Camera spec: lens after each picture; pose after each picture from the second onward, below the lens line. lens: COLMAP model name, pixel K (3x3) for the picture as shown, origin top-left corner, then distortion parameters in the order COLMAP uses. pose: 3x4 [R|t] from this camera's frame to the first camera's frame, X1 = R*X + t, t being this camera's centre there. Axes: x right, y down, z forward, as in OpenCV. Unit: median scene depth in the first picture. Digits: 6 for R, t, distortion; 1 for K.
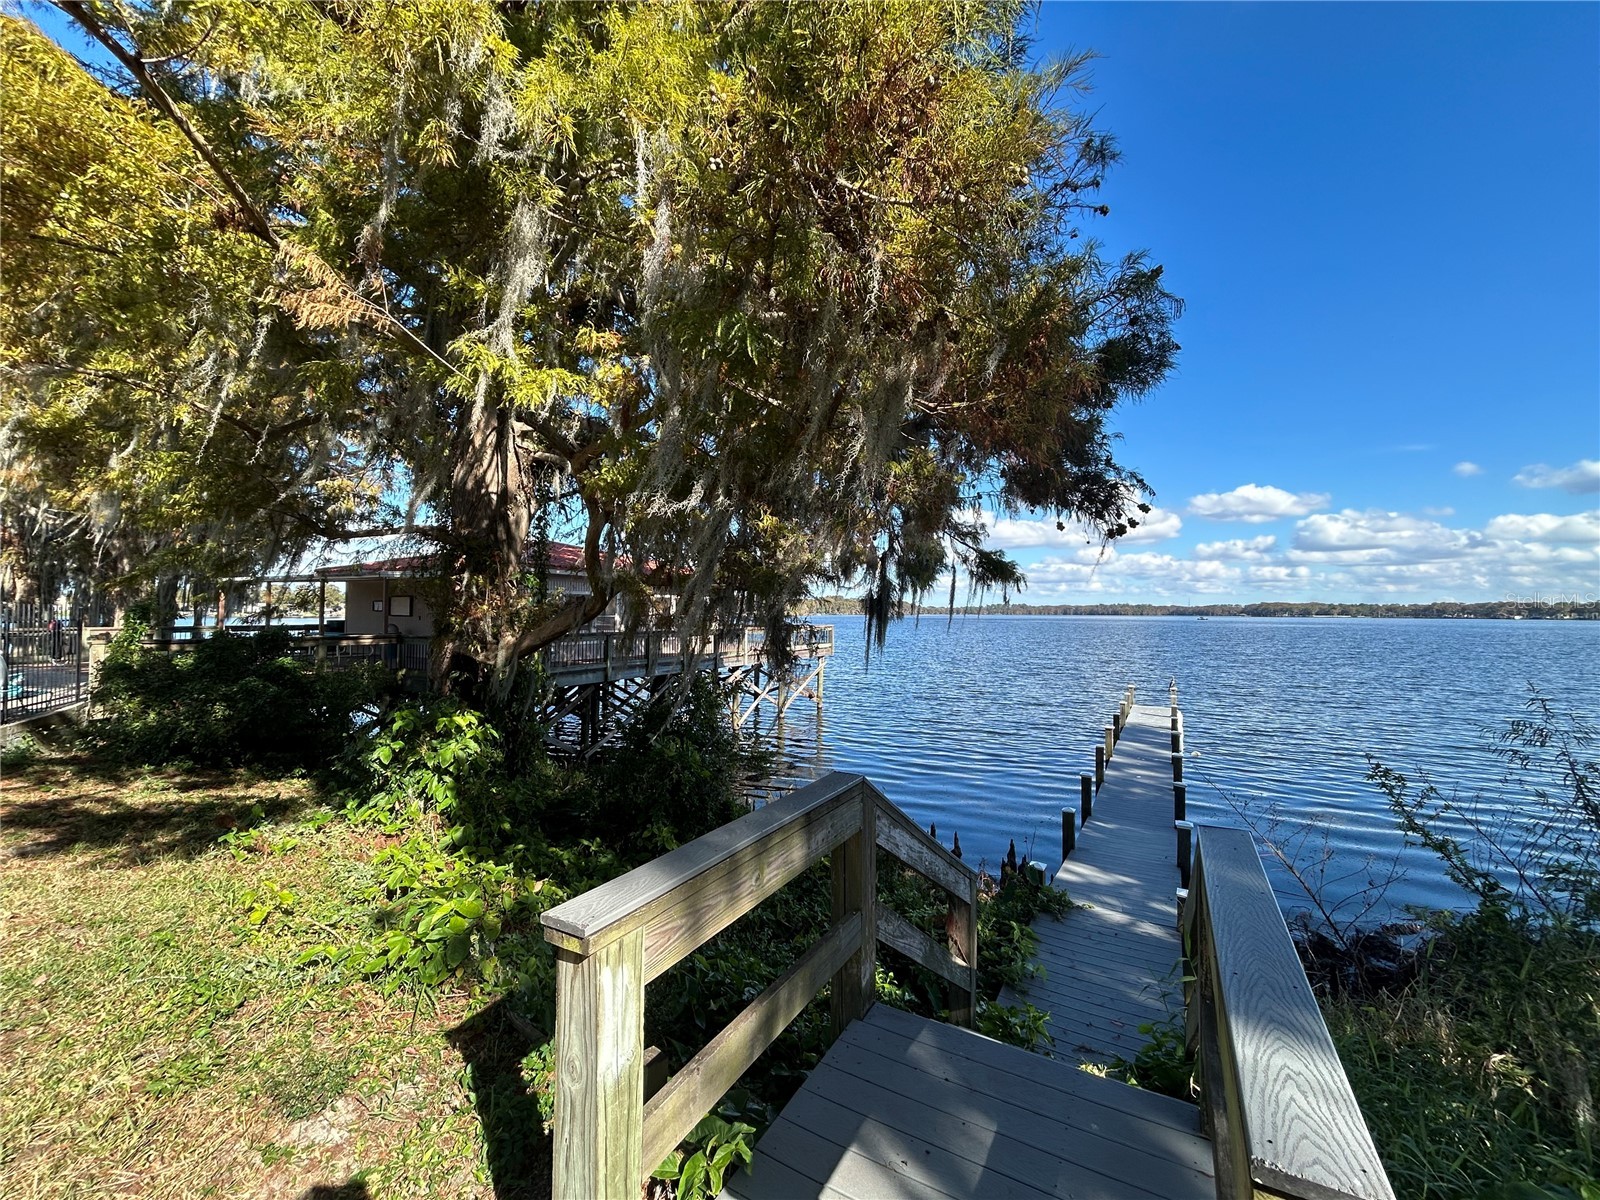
lens RADIAL K [[647.1, 0, 800.0], [0, 647.1, 600.0], [0, 0, 1]] dist [-0.004373, 0.005950]
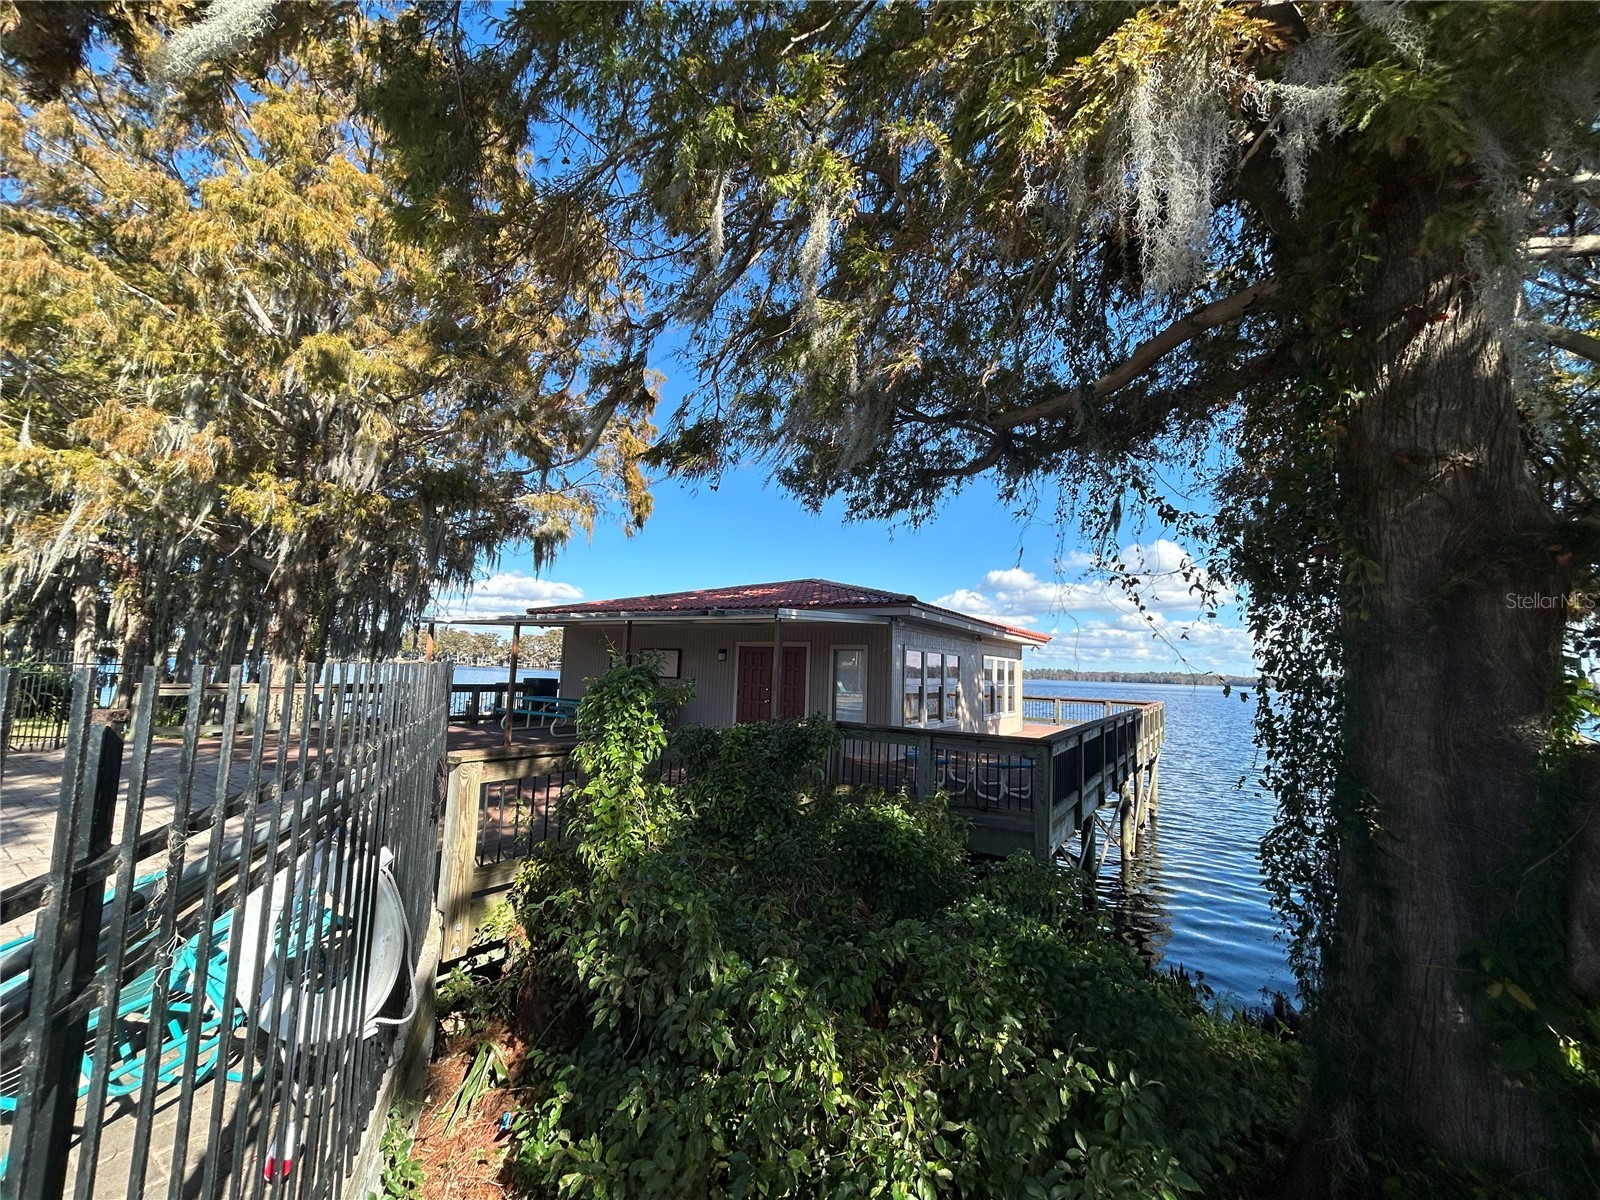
lens RADIAL K [[647.1, 0, 800.0], [0, 647.1, 600.0], [0, 0, 1]] dist [-0.004373, 0.005950]
pose [[0.998152, 0.023200, -0.056160, -0.809084], [-0.028144, 0.995642, -0.088904, -0.003190], [0.053853, 0.090321, 0.994456, 0.578172]]
